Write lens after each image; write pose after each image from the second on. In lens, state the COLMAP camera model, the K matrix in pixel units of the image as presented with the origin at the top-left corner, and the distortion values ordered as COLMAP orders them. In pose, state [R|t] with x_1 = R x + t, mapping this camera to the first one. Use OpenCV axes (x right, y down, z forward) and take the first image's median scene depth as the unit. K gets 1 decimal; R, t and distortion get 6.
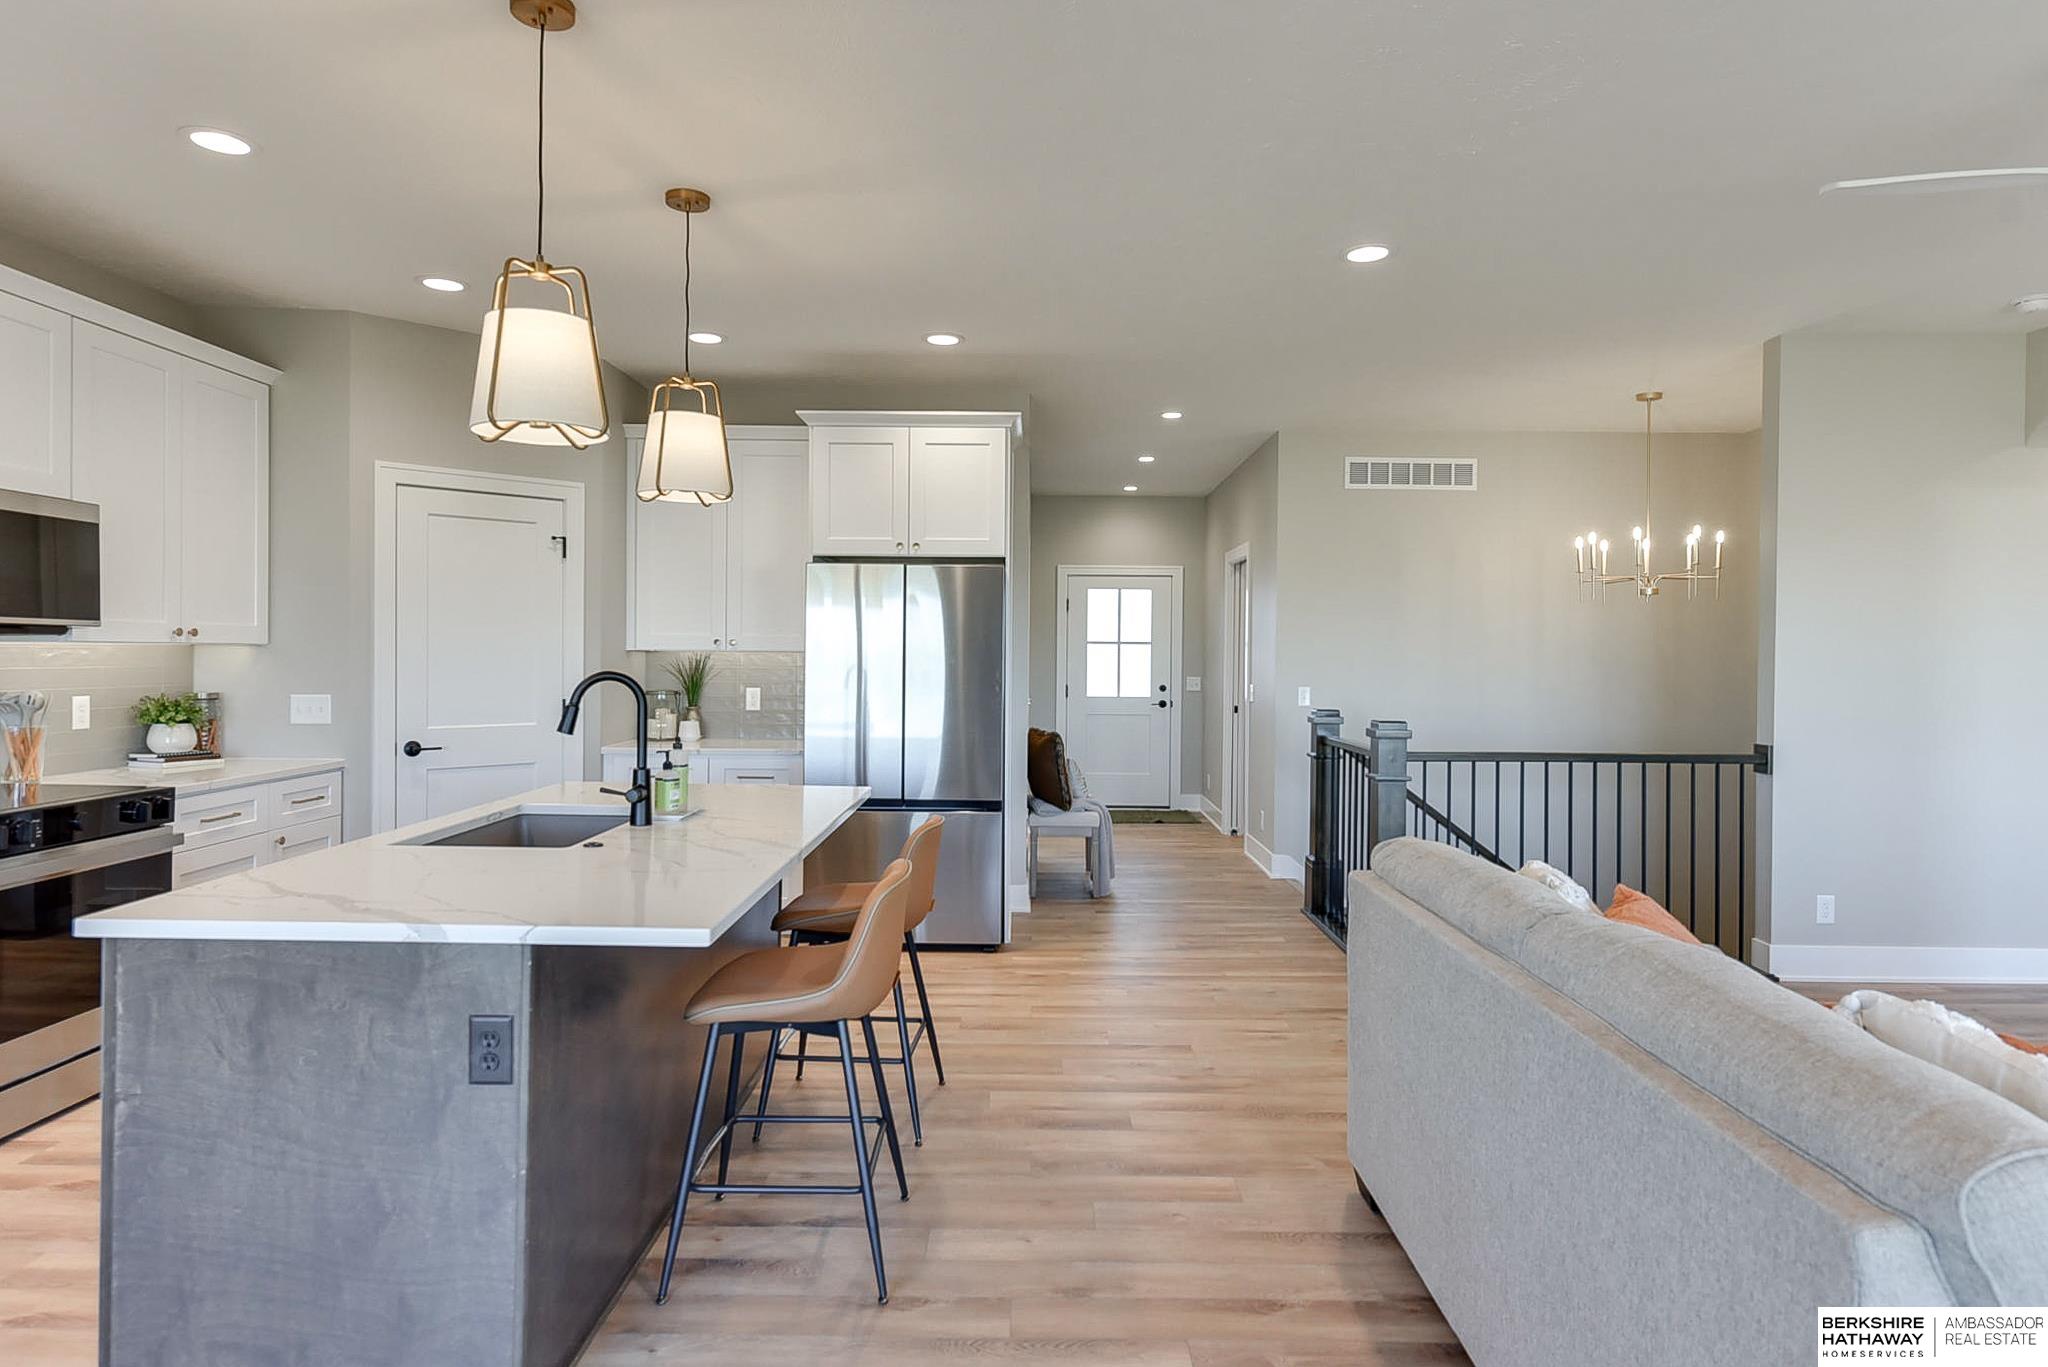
lens RADIAL K [[1184.4, 0, 1037.1], [0, 1184.4, 655.4], [0, 0, 1]] dist [0.004288, 0.000288]
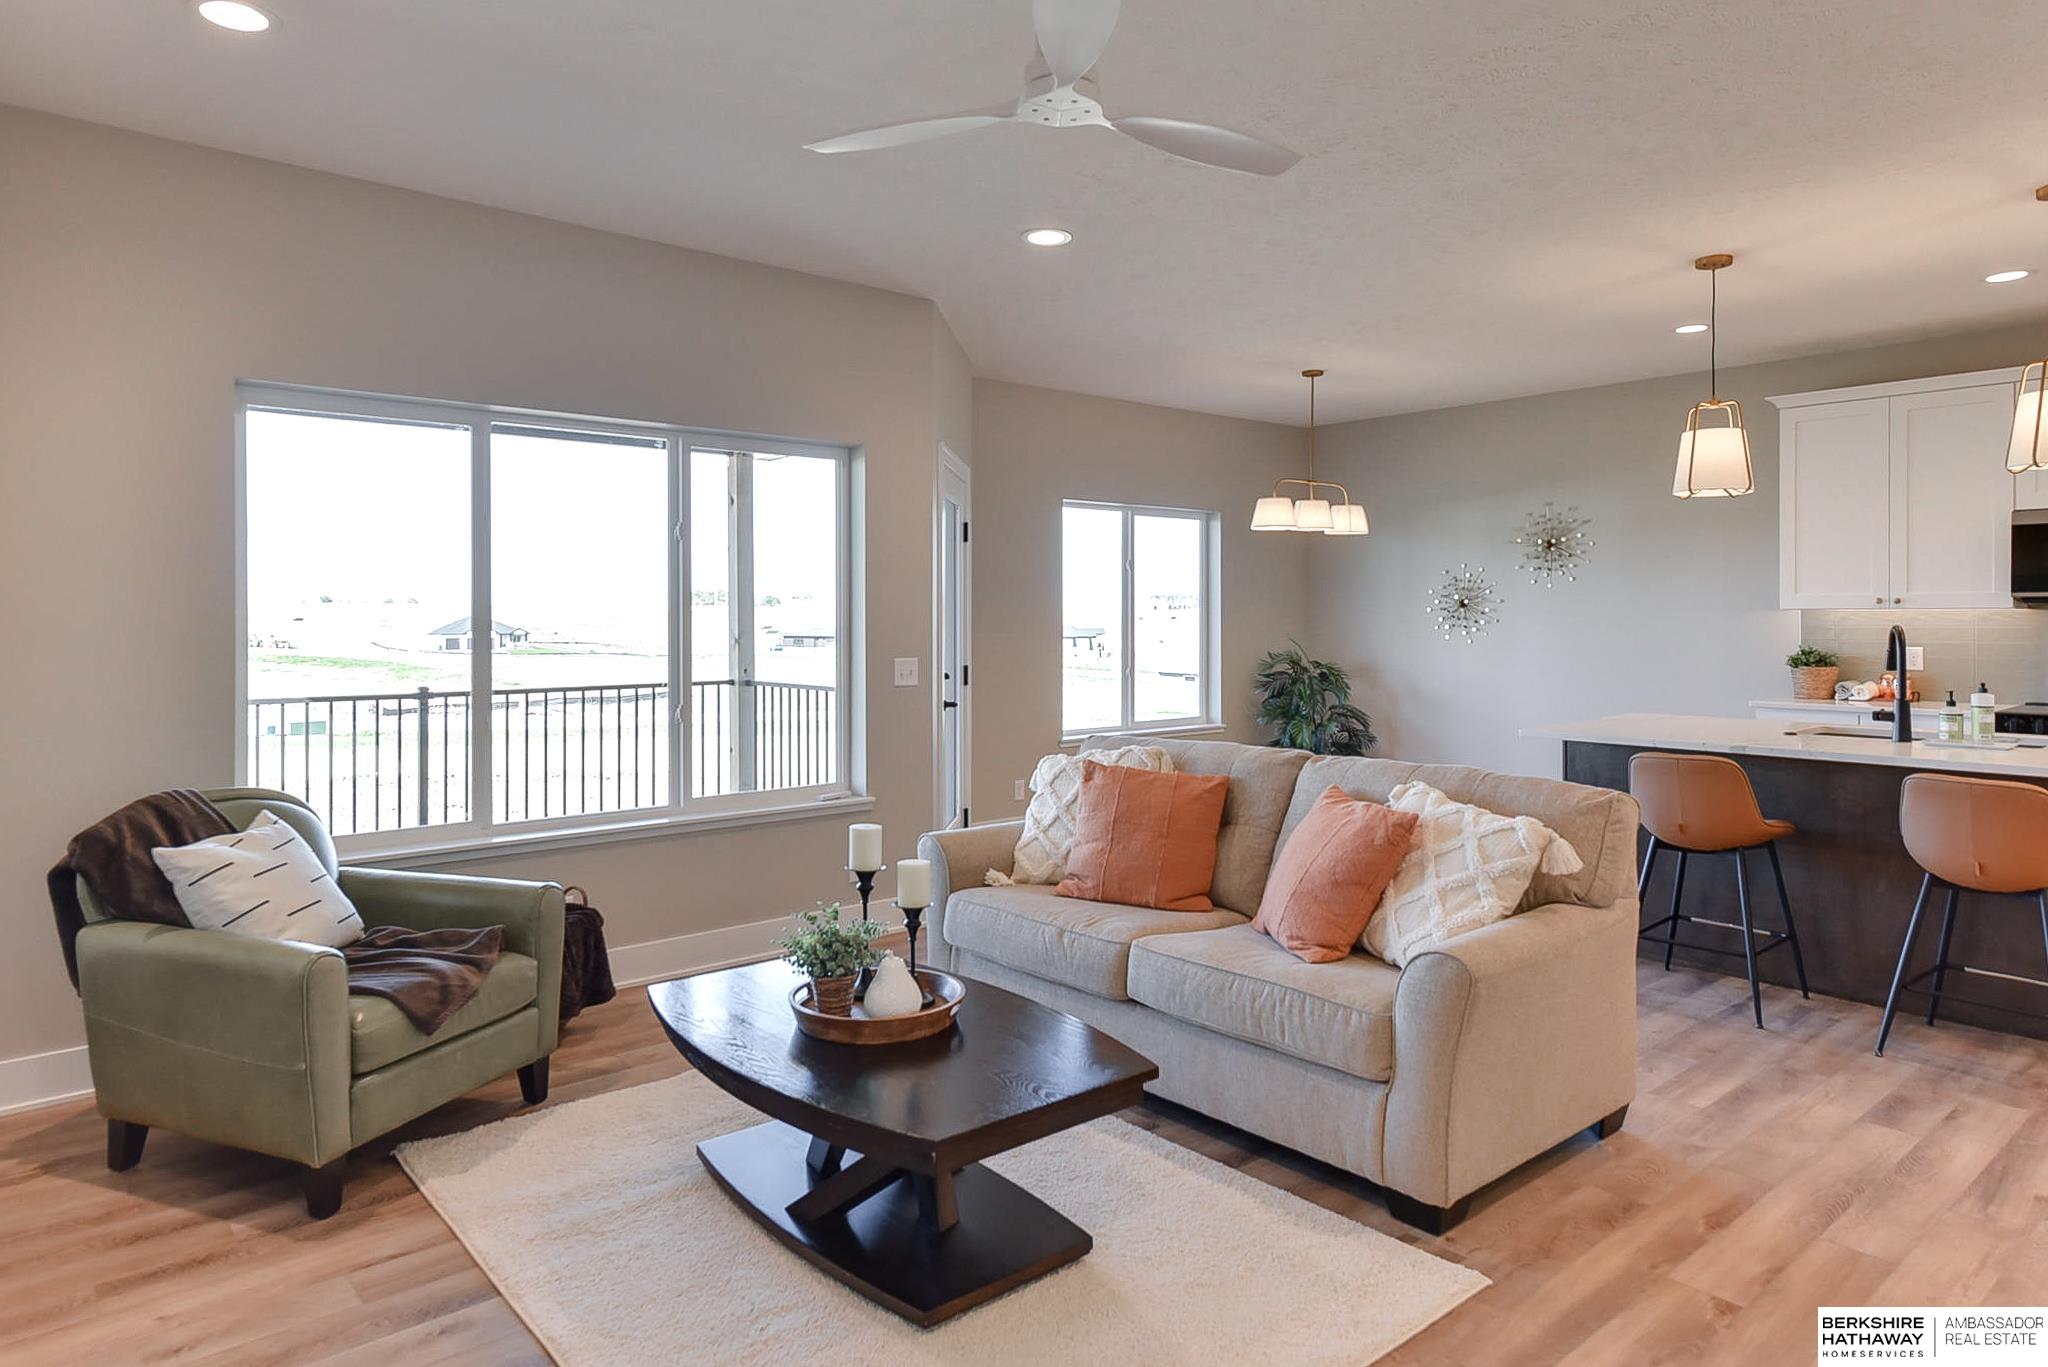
lens RADIAL K [[1223.4, 0, 1027.6], [0, 1223.4, 618.0], [0, 0, 1]] dist [0.002196, 0.001879]
pose [[-0.762828, -0.006459, -0.646570, 0.911908], [-0.005935, 0.999978, -0.002988, 0.010053], [0.646575, 0.001558, -0.762849, 0.994353]]
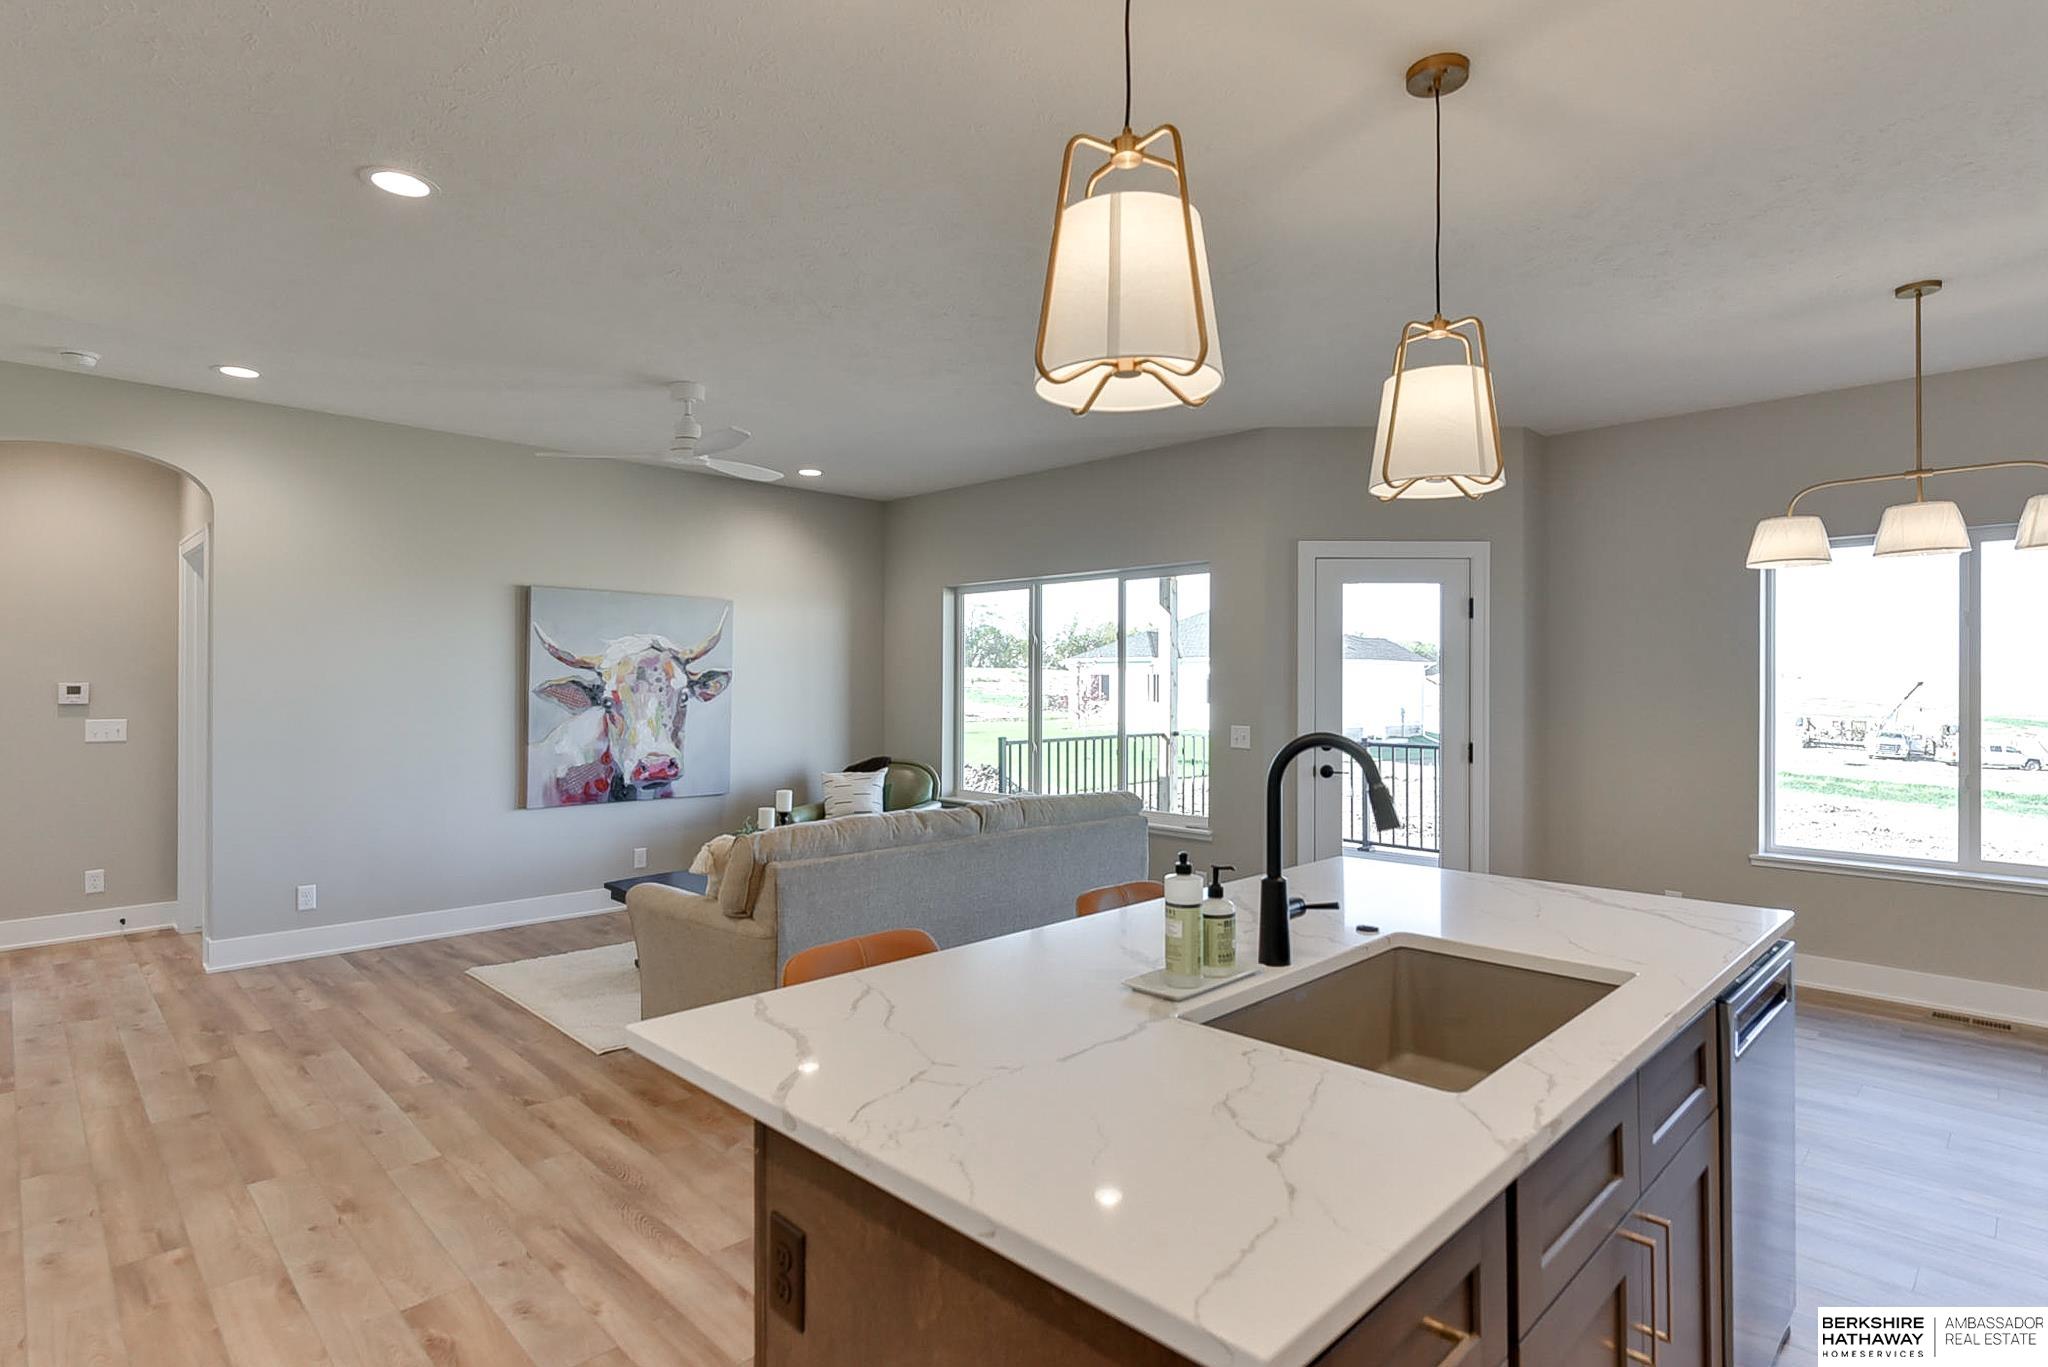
lens RADIAL K [[1026.9, 0, 1026.4], [0, 1026.9, 678.1], [0, 0, 1]] dist [0.001197, -0.001808]
pose [[-0.704443, -0.008445, 0.709711, -0.453032], [-0.008664, 0.999957, 0.003299, -0.012766], [-0.709708, -0.003825, -0.704486, 1.059127]]
